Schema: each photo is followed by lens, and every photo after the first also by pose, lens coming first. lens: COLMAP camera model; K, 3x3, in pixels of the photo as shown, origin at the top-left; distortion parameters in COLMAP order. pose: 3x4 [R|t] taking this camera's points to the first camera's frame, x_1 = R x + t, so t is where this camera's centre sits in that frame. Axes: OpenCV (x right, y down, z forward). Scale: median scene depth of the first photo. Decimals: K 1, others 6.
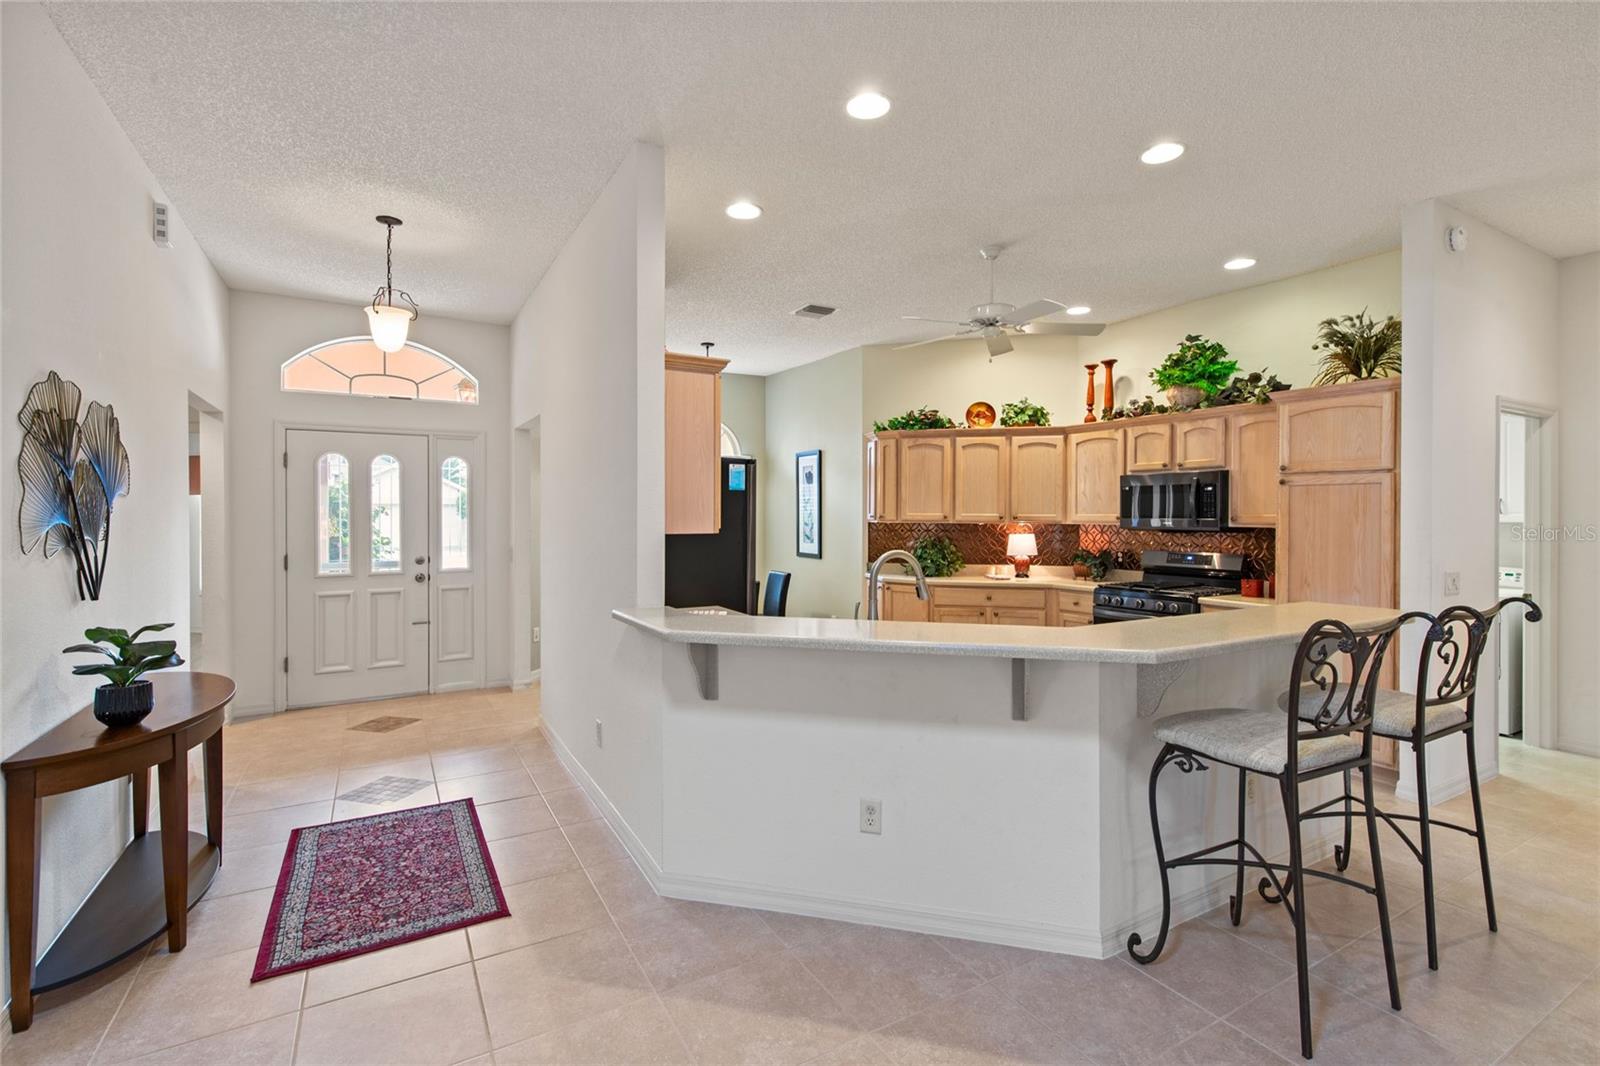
lens RADIAL K [[722.3, 0, 798.0], [0, 722.3, 521.1], [0, 0, 1]] dist [0.001513, 0.000048]
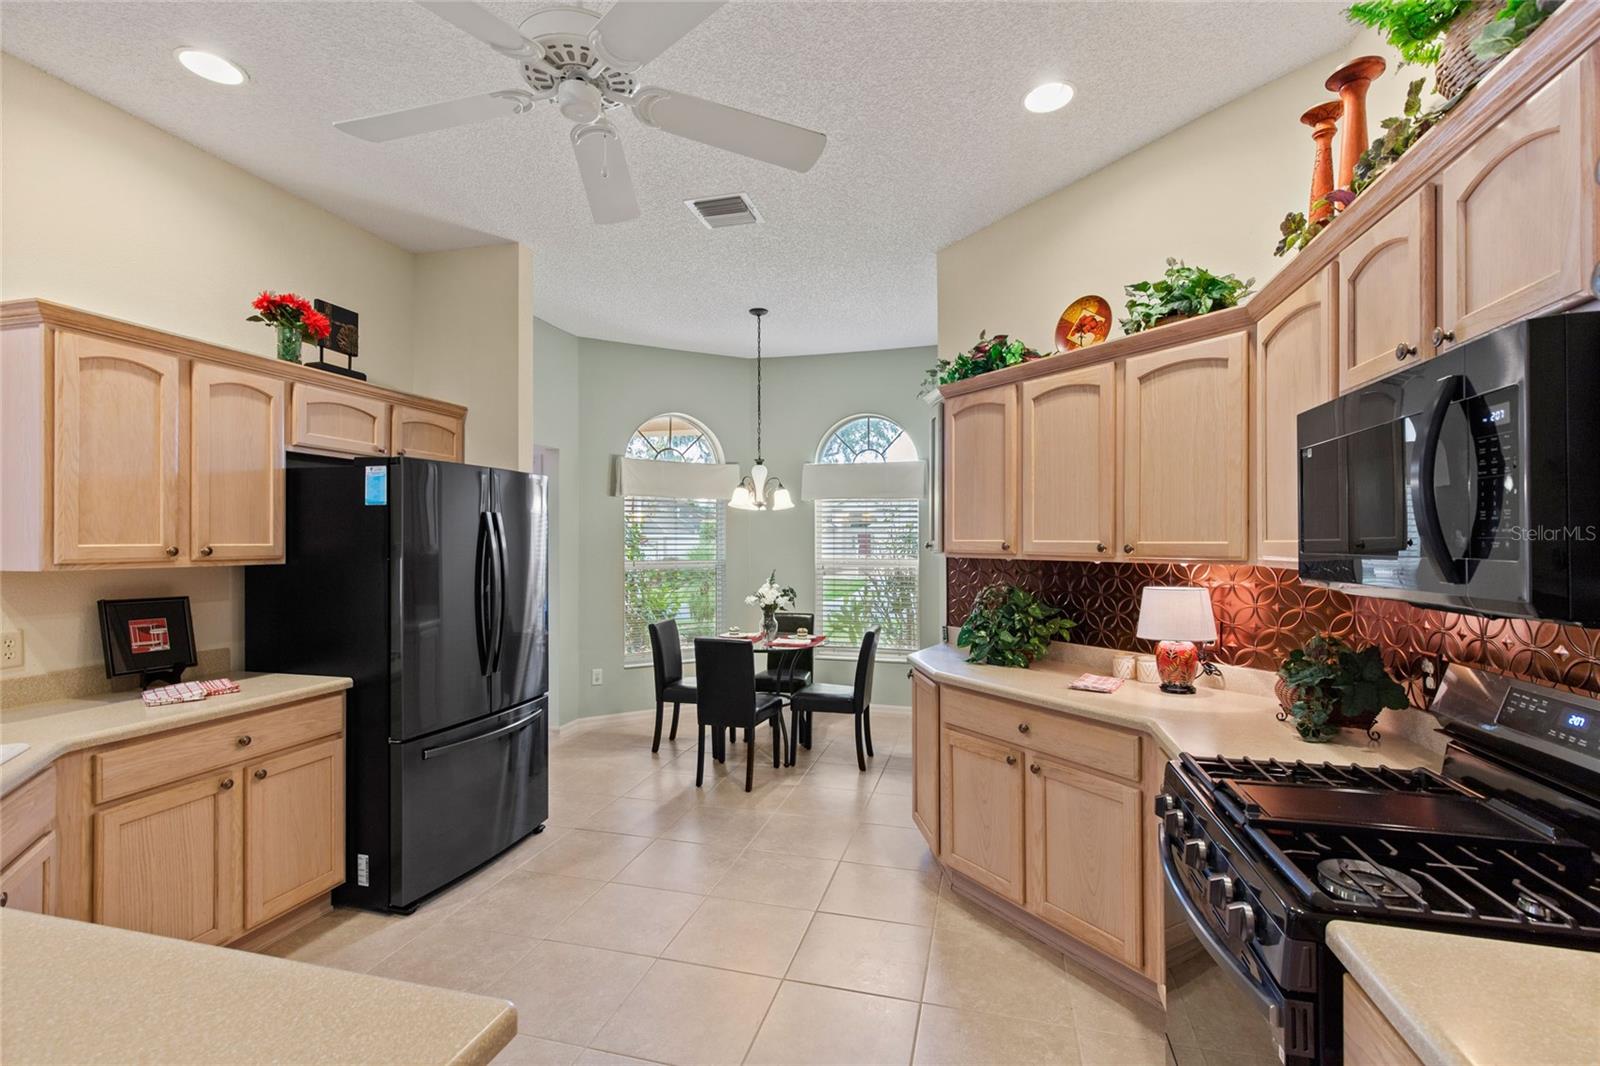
lens RADIAL K [[722.3, 0, 797.0], [0, 722.3, 542.1], [0, 0, 1]] dist [0.001513, 0.000048]
pose [[0.704621, -0.002296, -0.709580, 0.451738], [-0.005956, 0.999940, -0.009150, -0.003562], [0.709558, 0.010673, 0.704566, 0.551468]]
